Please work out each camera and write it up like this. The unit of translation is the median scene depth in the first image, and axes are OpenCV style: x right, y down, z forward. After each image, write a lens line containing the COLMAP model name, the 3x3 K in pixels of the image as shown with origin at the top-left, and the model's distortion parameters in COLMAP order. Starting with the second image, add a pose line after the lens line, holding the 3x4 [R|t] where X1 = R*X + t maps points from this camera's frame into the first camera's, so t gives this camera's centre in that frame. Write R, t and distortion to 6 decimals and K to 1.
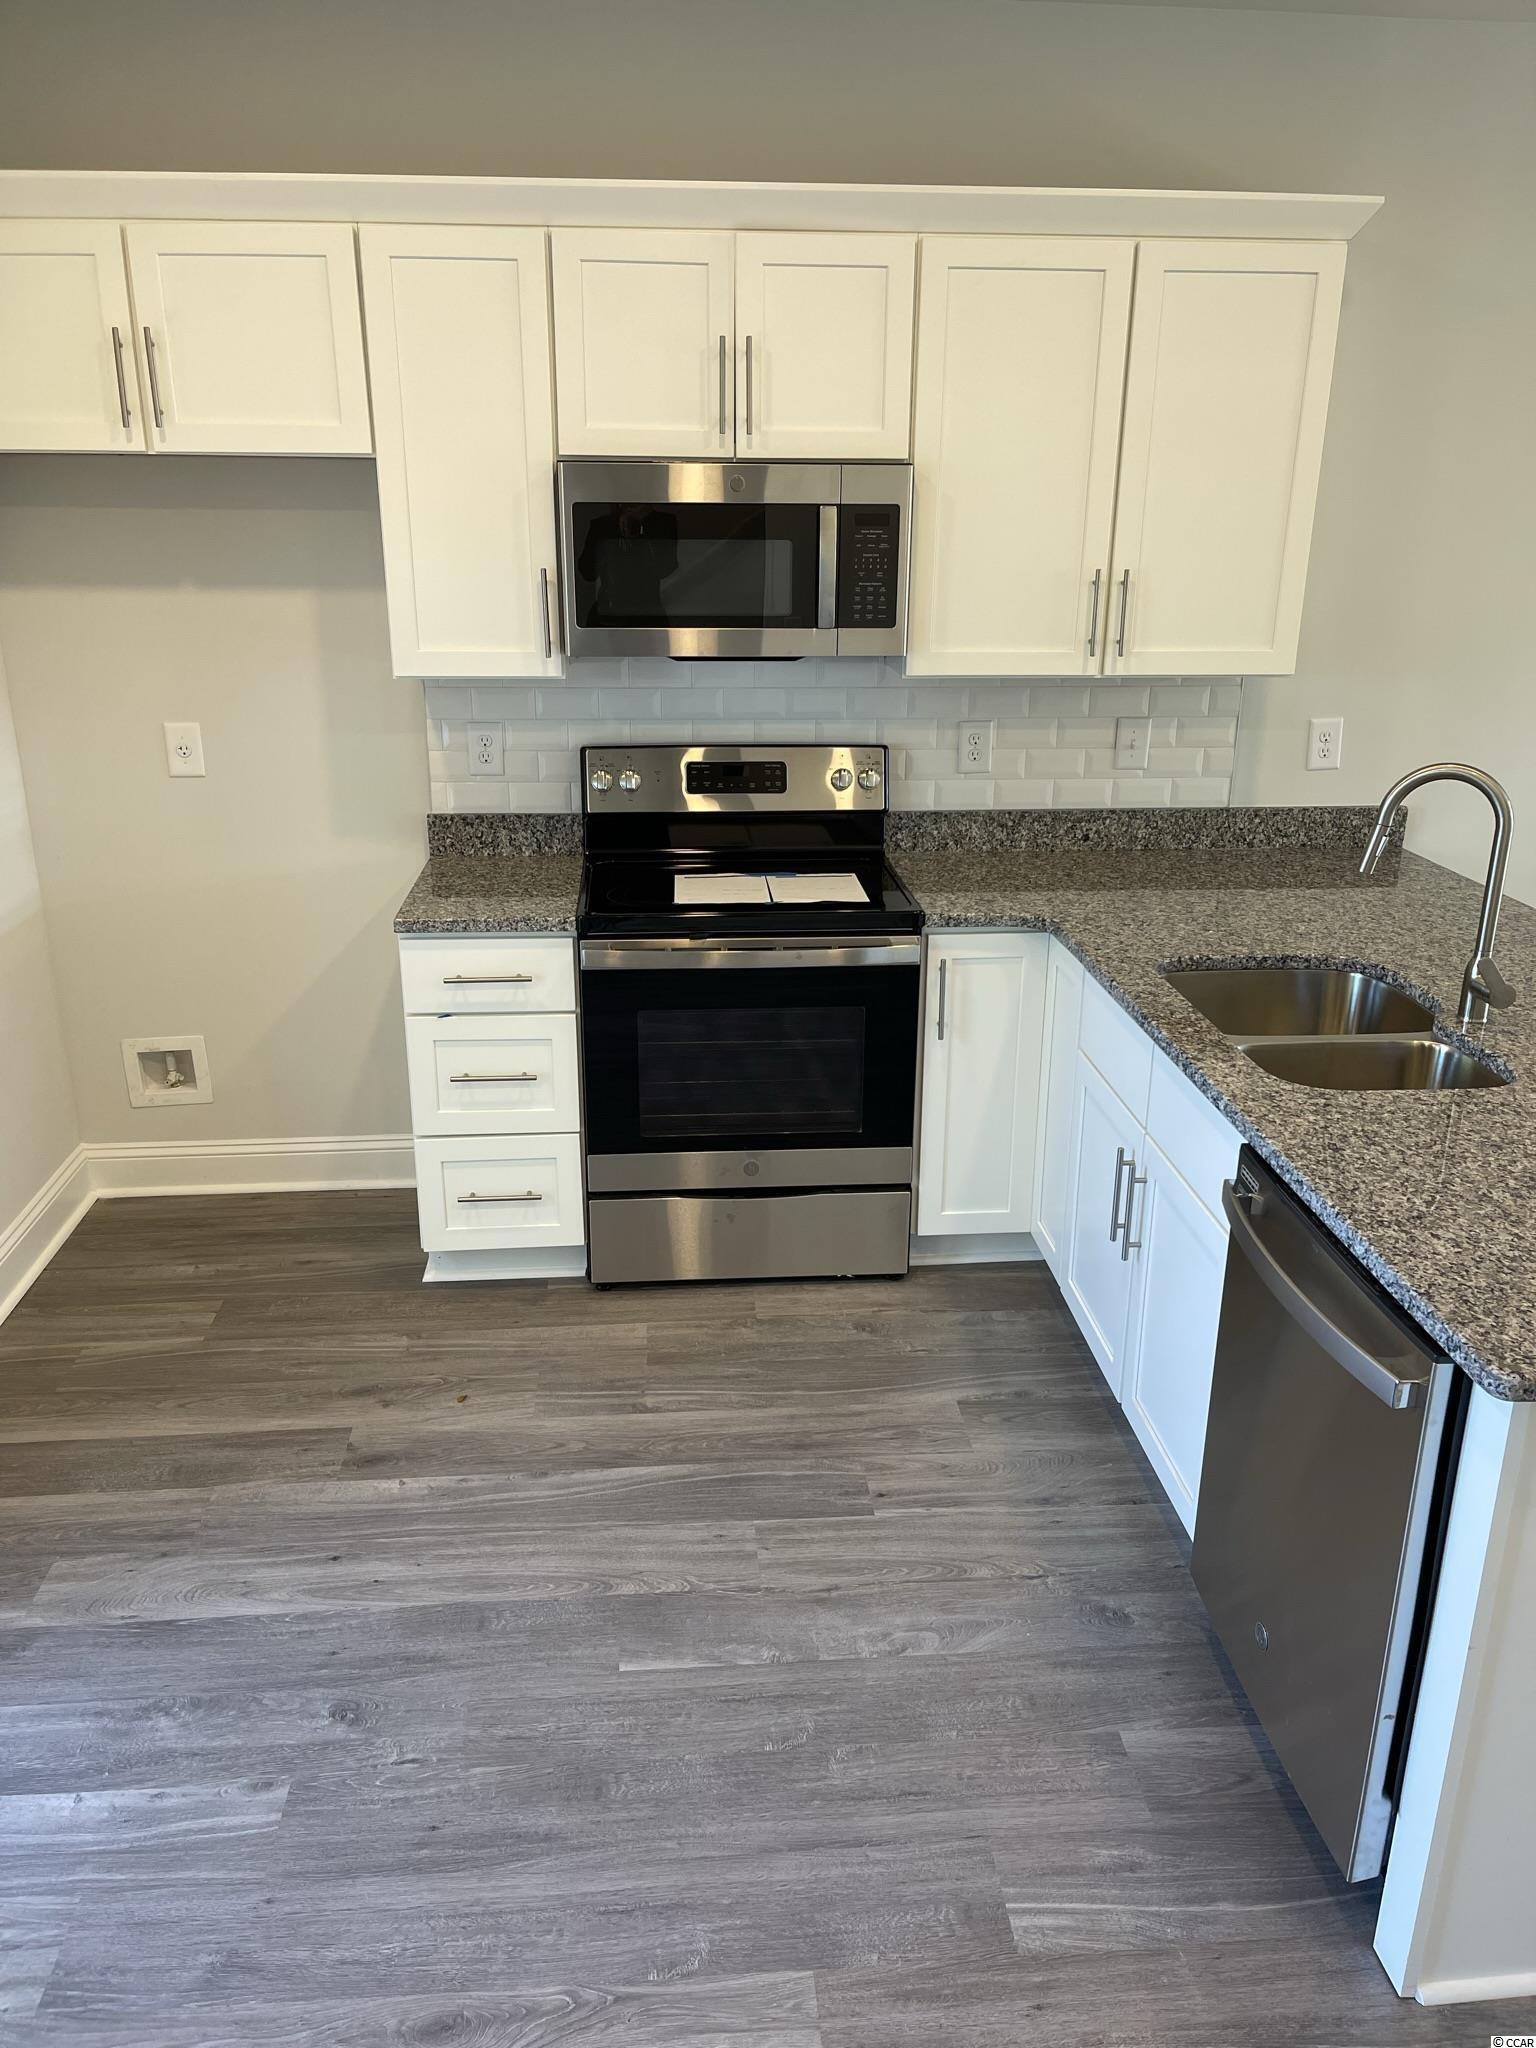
lens RADIAL K [[1546.9, 0, 771.9], [0, 1546.9, 1043.8], [0, 0, 1]] dist [0.060214, -0.073451]
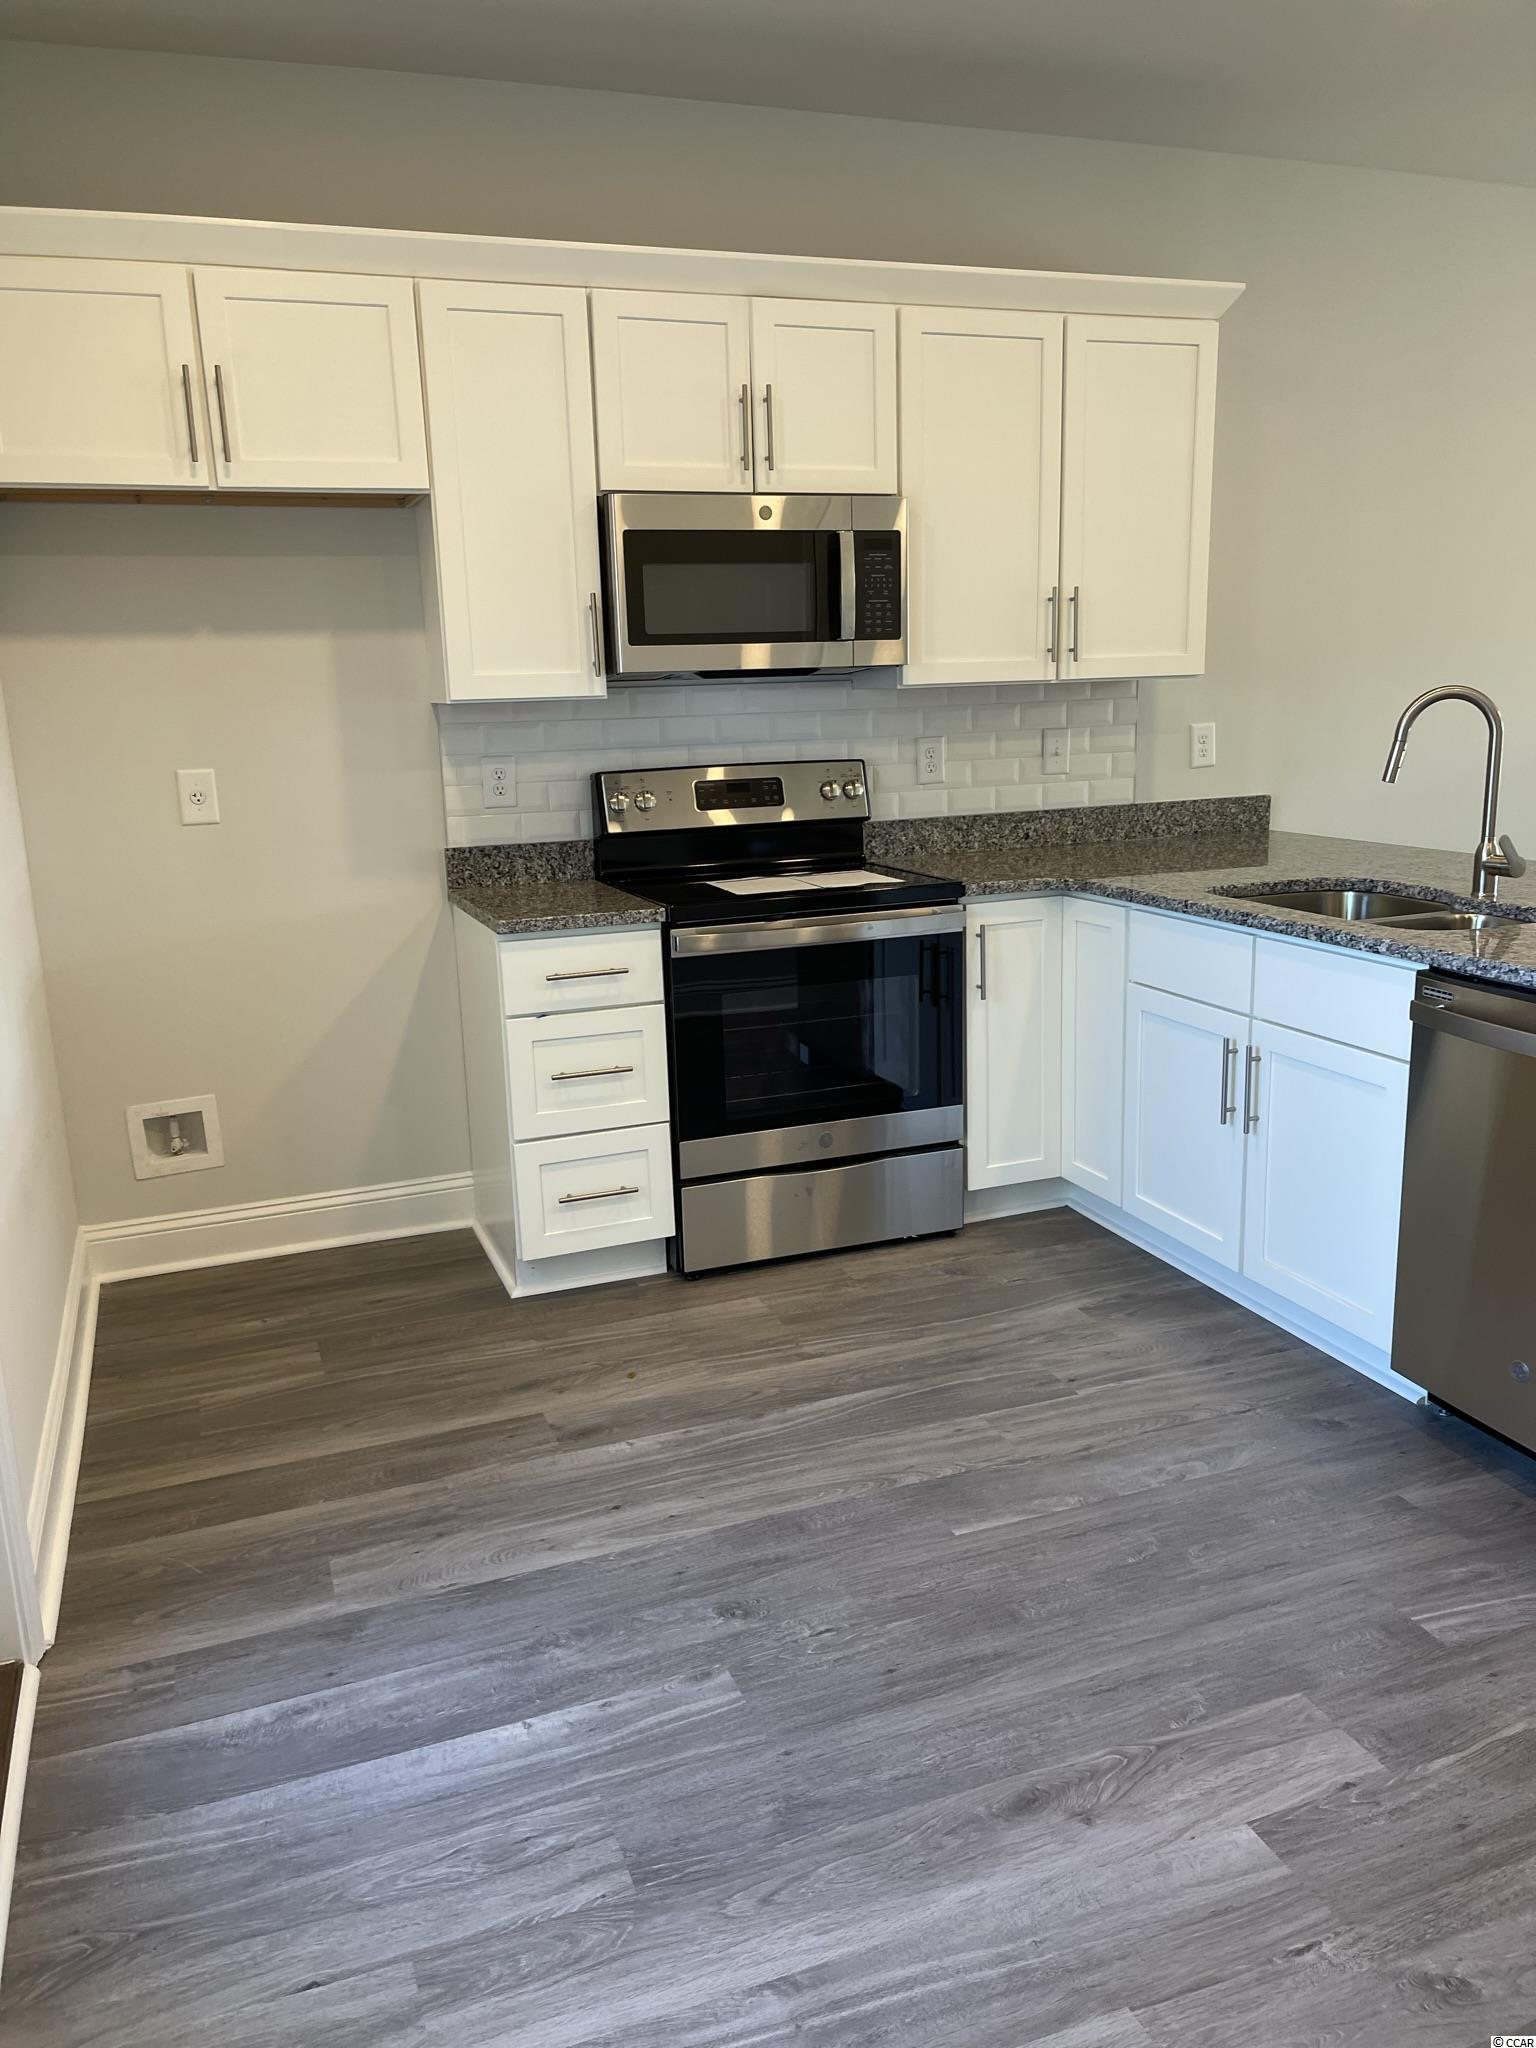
lens RADIAL K [[1546.9, 0, 760.8], [0, 1546.9, 1027.4], [0, 0, 1]] dist [0.060214, -0.073451]
pose [[0.961229, -0.094812, 0.258938, -0.337725], [0.125612, 0.986498, -0.105083, 0.115150], [-0.245479, 0.133535, 0.960161, -0.016162]]
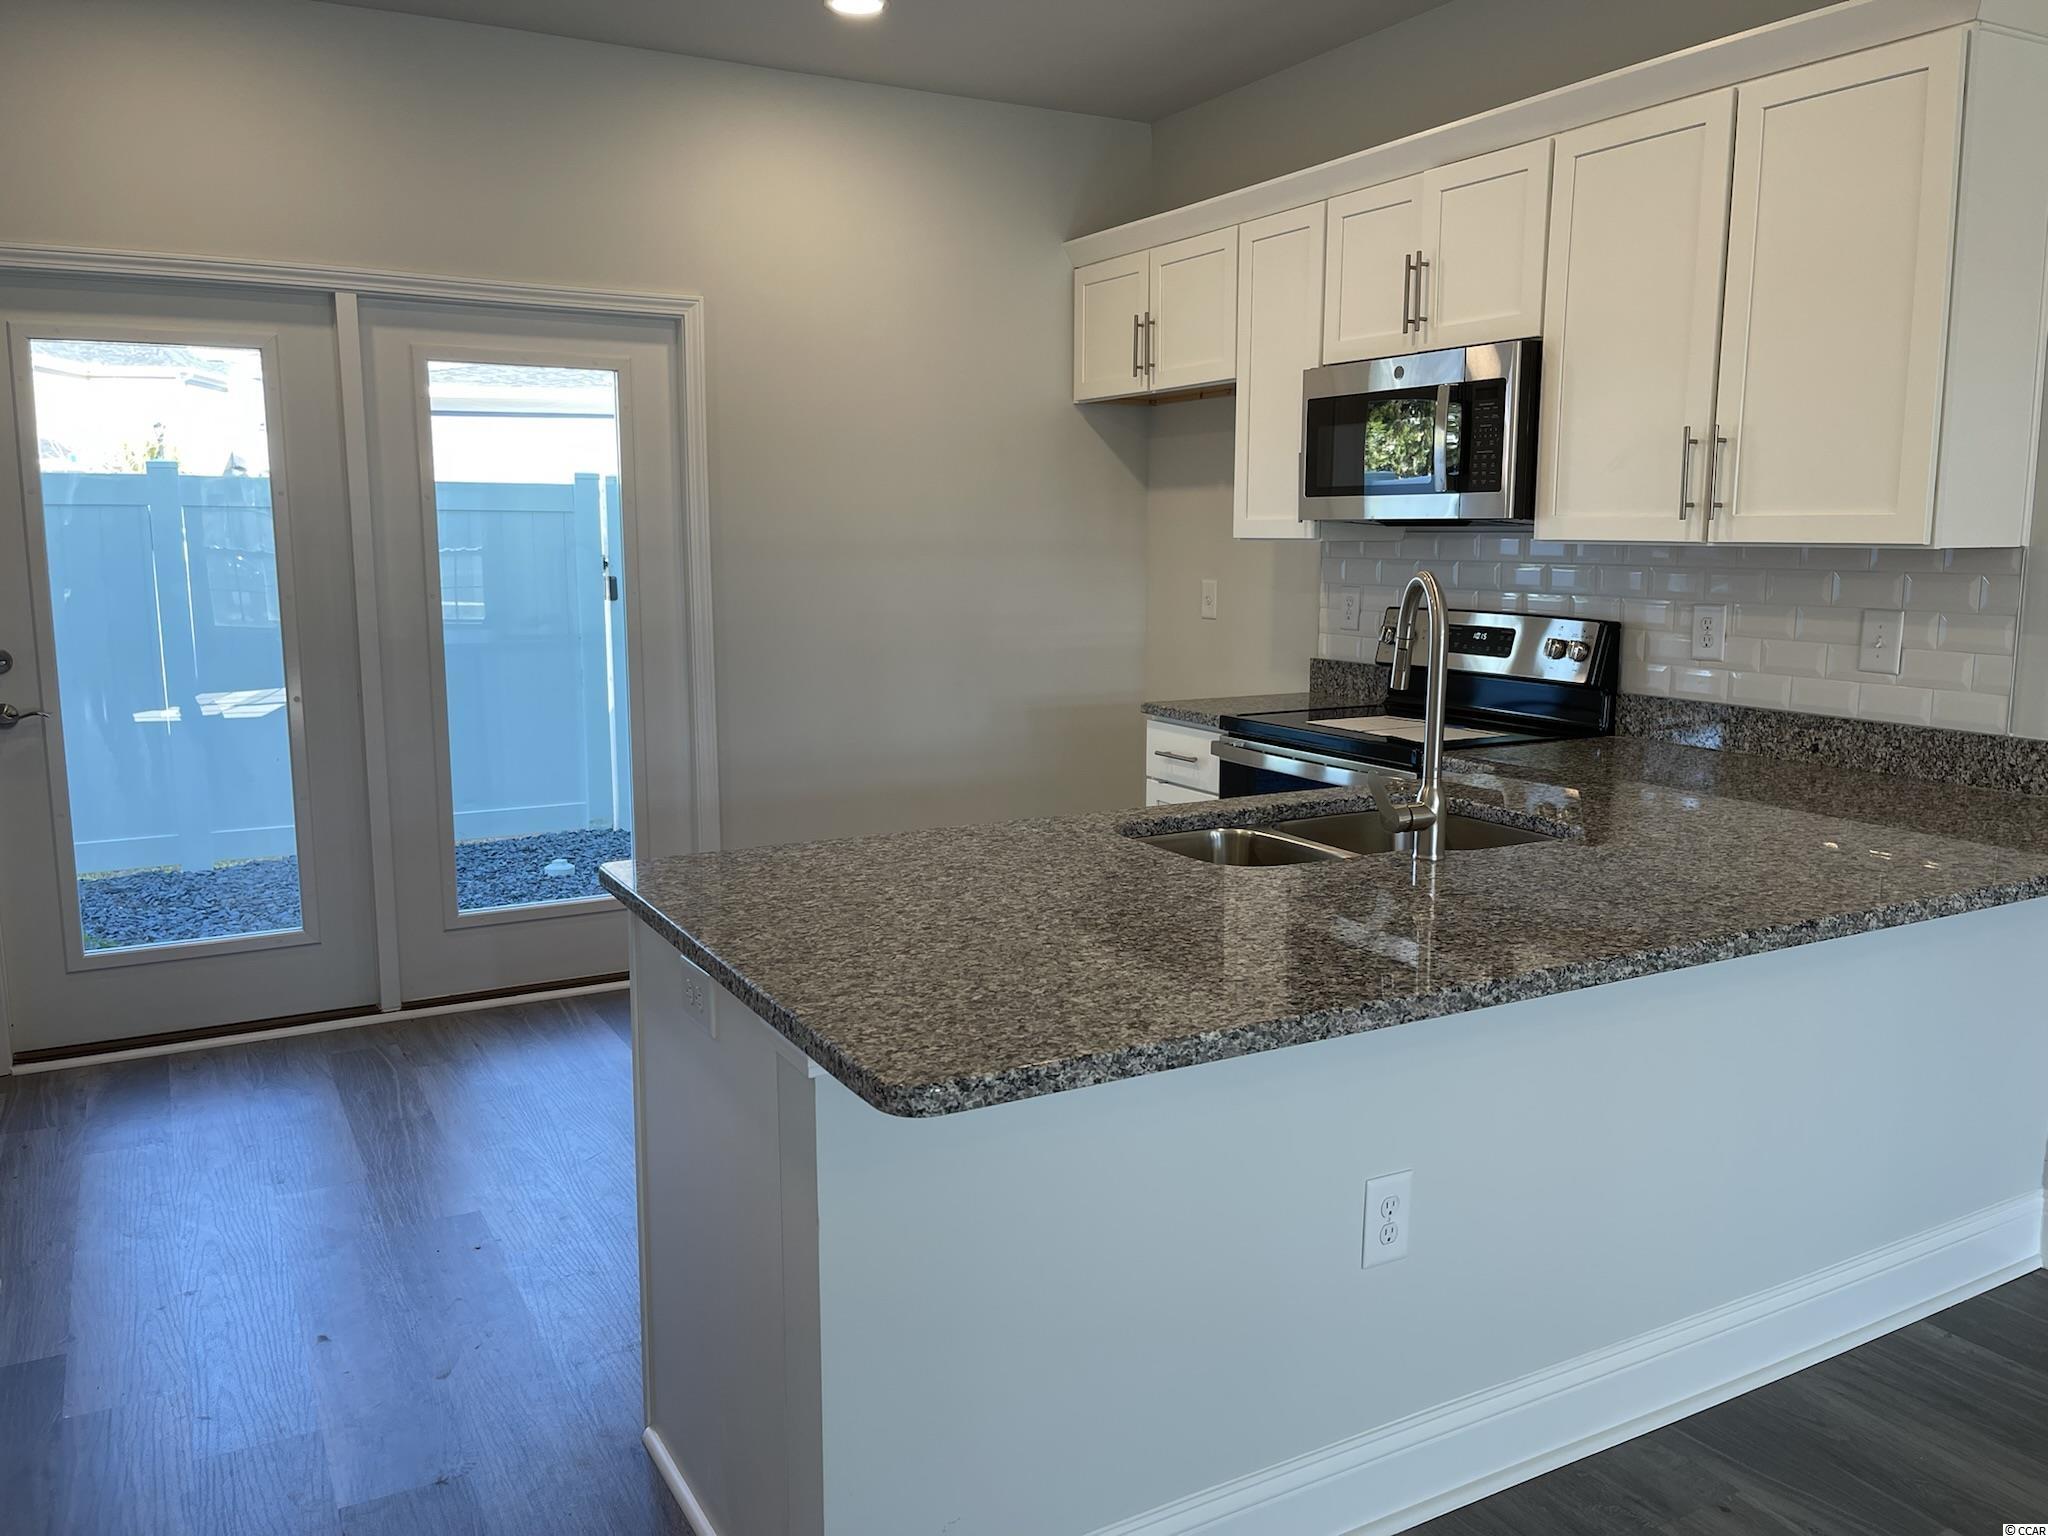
lens RADIAL K [[1546.9, 0, 1020.4], [0, 1546.9, 750.4], [0, 0, 1]] dist [0.060214, -0.073451]
pose [[0.414497, 0.123934, -0.901572, 0.917597], [-0.300717, 0.953687, -0.007157, 0.002402], [0.858930, 0.274085, 0.432569, 0.321282]]
